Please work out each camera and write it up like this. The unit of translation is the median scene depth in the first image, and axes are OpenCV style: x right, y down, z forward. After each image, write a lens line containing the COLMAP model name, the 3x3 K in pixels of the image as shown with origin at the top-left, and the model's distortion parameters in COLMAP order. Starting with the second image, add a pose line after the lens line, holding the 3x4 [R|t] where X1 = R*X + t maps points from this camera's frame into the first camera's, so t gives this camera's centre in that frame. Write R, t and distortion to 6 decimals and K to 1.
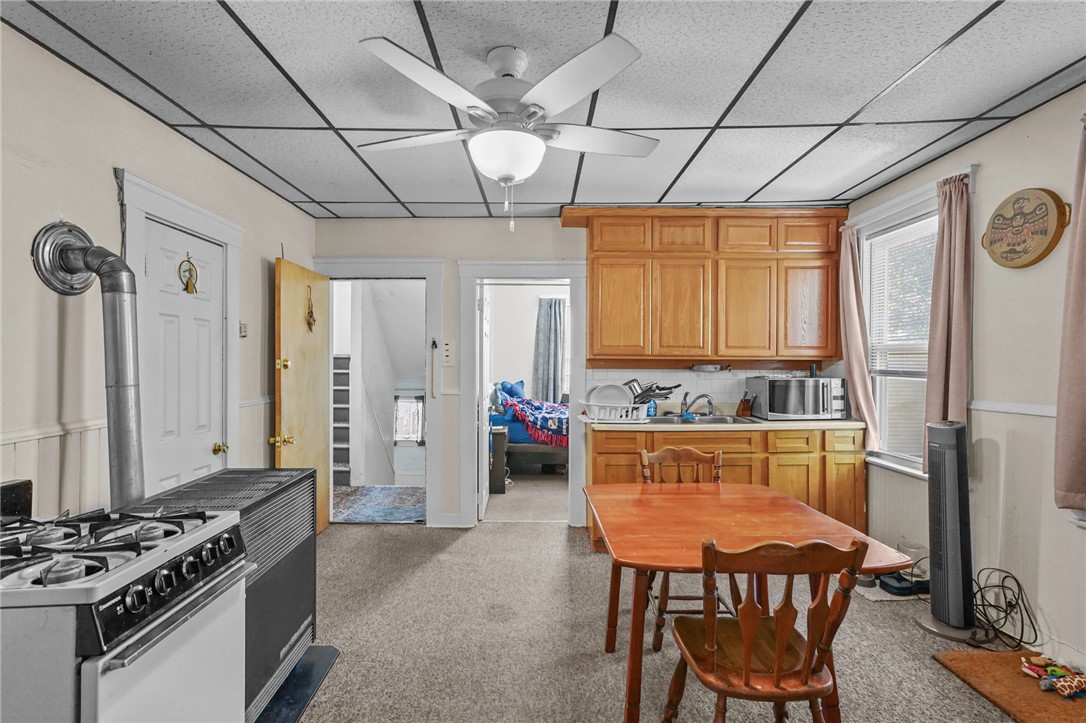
lens RADIAL K [[527.1, 0, 543.0], [0, 527.1, 361.5], [0, 0, 1]] dist [-0.000315, -0.000069]
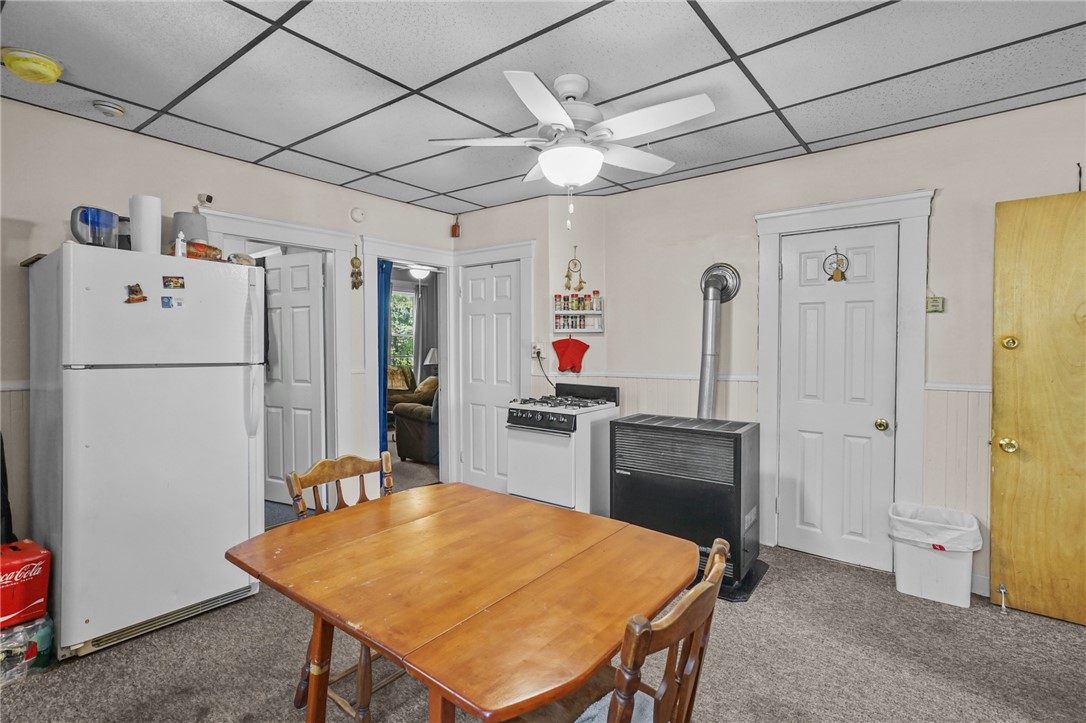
lens RADIAL K [[527.1, 0, 543.0], [0, 527.1, 361.5], [0, 0, 1]] dist [-0.000315, -0.000069]
pose [[-0.631399, 0.022397, -0.775134, 0.680465], [0.001551, 0.999617, 0.027620, 0.015130], [0.775456, 0.016237, -0.631192, 1.305123]]
